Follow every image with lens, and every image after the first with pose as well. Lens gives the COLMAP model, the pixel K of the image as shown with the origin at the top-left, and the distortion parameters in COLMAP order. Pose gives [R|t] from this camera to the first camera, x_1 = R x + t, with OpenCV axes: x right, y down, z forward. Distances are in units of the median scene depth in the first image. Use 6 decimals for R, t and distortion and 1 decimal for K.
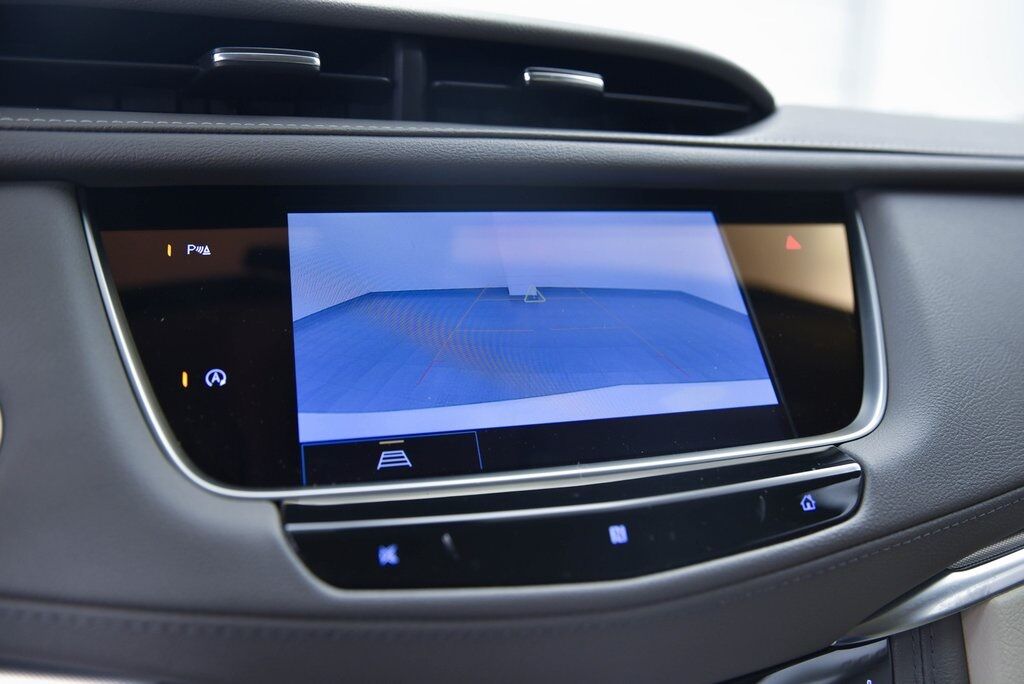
lens RADIAL K [[834.5, 0, 516.0], [0, 834.5, 334.4], [0, 0, 1]] dist [-0.089724, 0.053869]
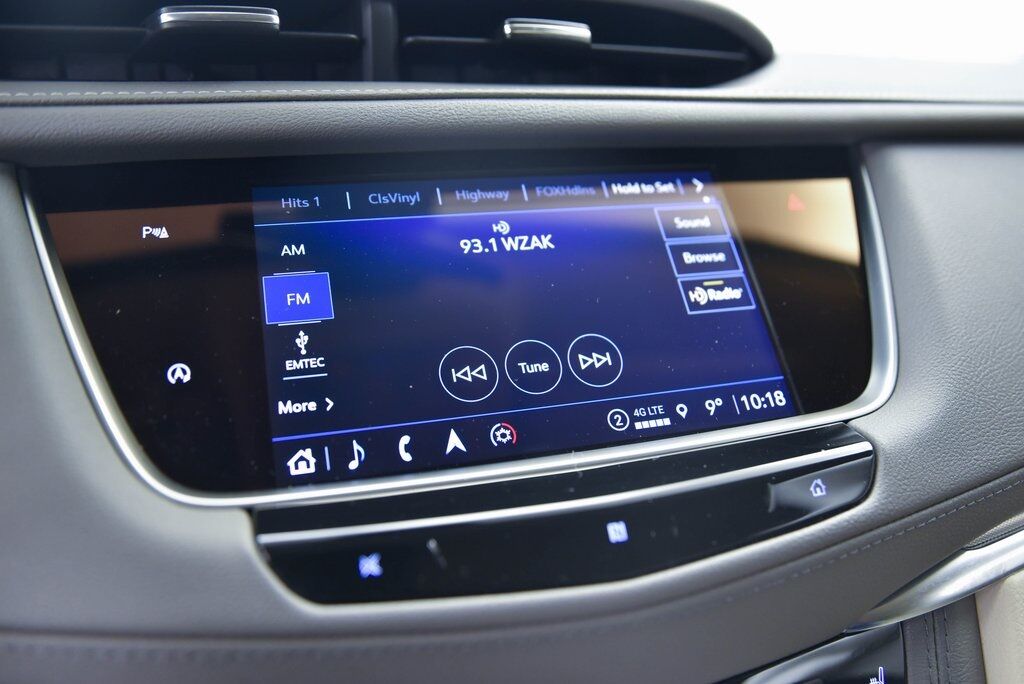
lens RADIAL K [[834.5, 0, 516.9], [0, 834.5, 342.2], [0, 0, 1]] dist [-0.089724, 0.053869]
pose [[0.999567, -0.027616, 0.010145, 0.005905], [0.026814, 0.997034, 0.072144, -0.035959], [-0.012108, -0.071841, 0.997343, 0.072890]]
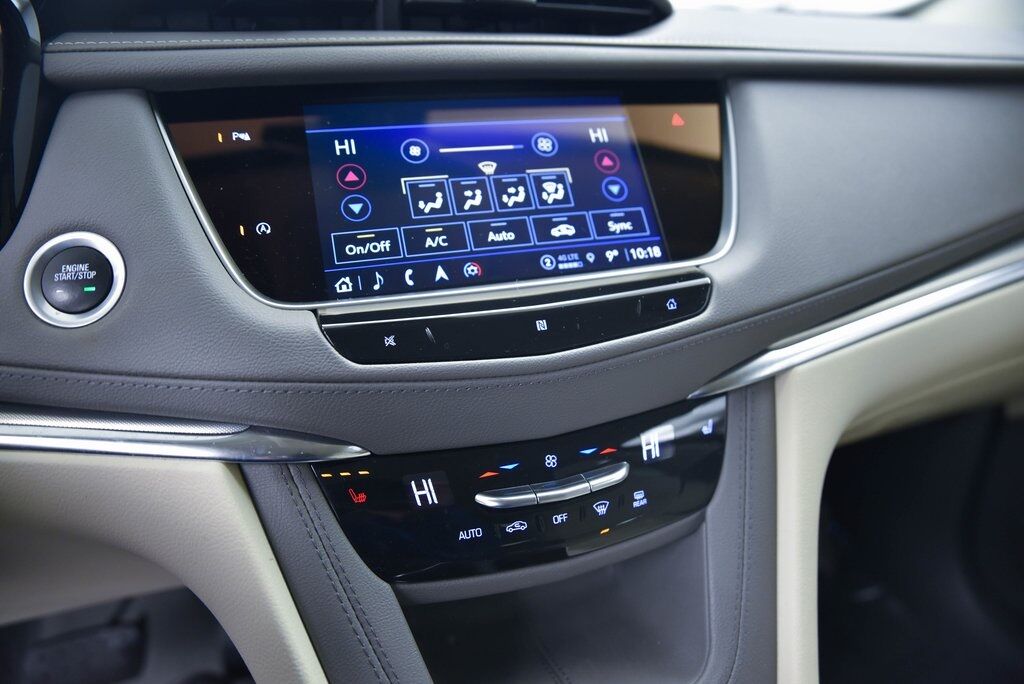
lens RADIAL K [[692.4, 0, 516.5], [0, 692.4, 348.7], [0, 0, 1]] dist [-0.110906, 0.042447]
pose [[0.999002, -0.026688, 0.035818, 0.026539], [0.017869, 0.973701, 0.227127, -0.004312], [-0.040937, -0.226260, 0.973206, -0.201289]]
